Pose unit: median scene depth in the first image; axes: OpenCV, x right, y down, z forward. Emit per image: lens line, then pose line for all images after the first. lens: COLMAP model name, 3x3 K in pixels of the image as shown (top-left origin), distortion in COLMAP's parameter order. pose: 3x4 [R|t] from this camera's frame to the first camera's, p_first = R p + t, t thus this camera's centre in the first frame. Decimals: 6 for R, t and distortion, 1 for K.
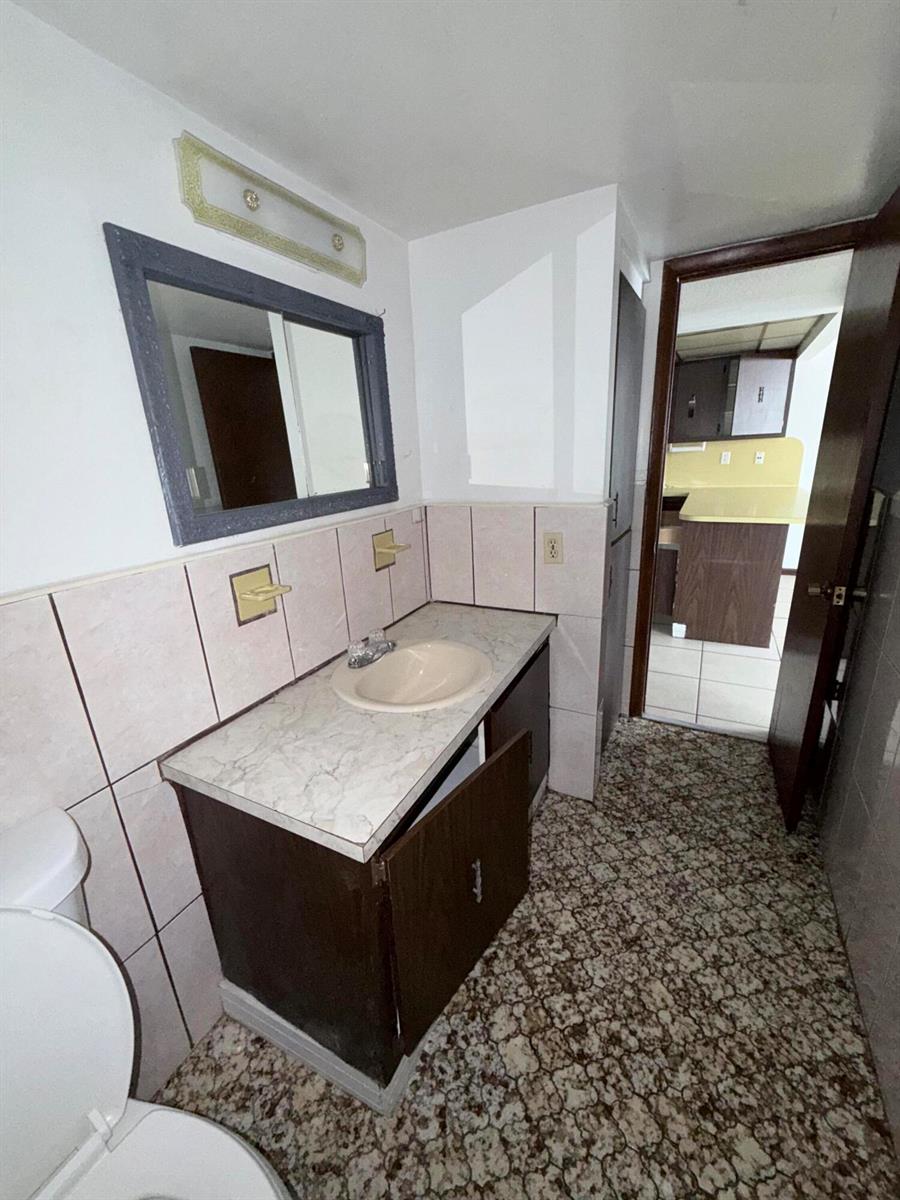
lens RADIAL K [[479.9, 0, 450.2], [0, 479.9, 600.9], [0, 0, 1]] dist [-0.002363, 0.000820]
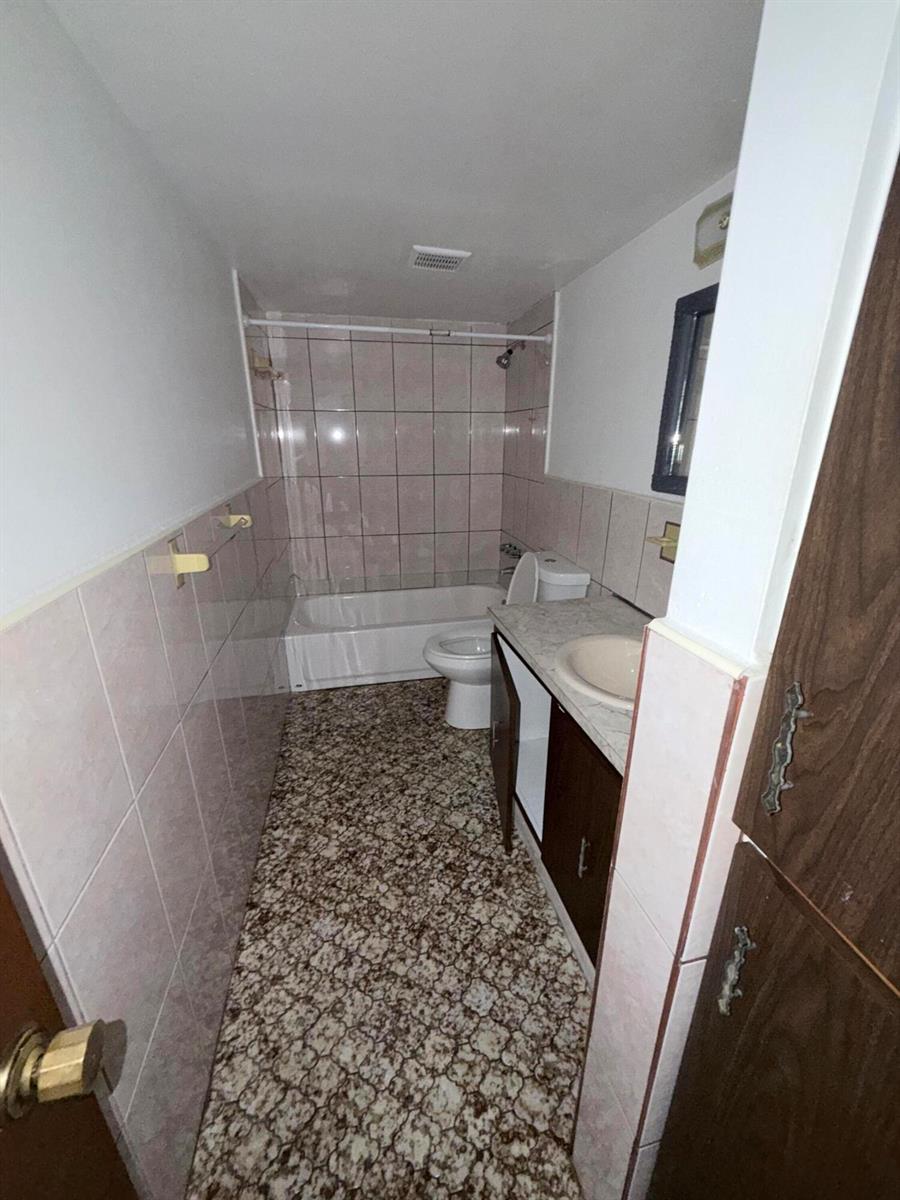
lens RADIAL K [[479.9, 0, 449.0], [0, 479.9, 600.5], [0, 0, 1]] dist [-0.002363, 0.000820]
pose [[-0.768964, 0.256208, -0.585706, 0.798117], [-0.155882, 0.813381, 0.560456, -0.480510], [0.619996, 0.522272, -0.585523, 1.337600]]
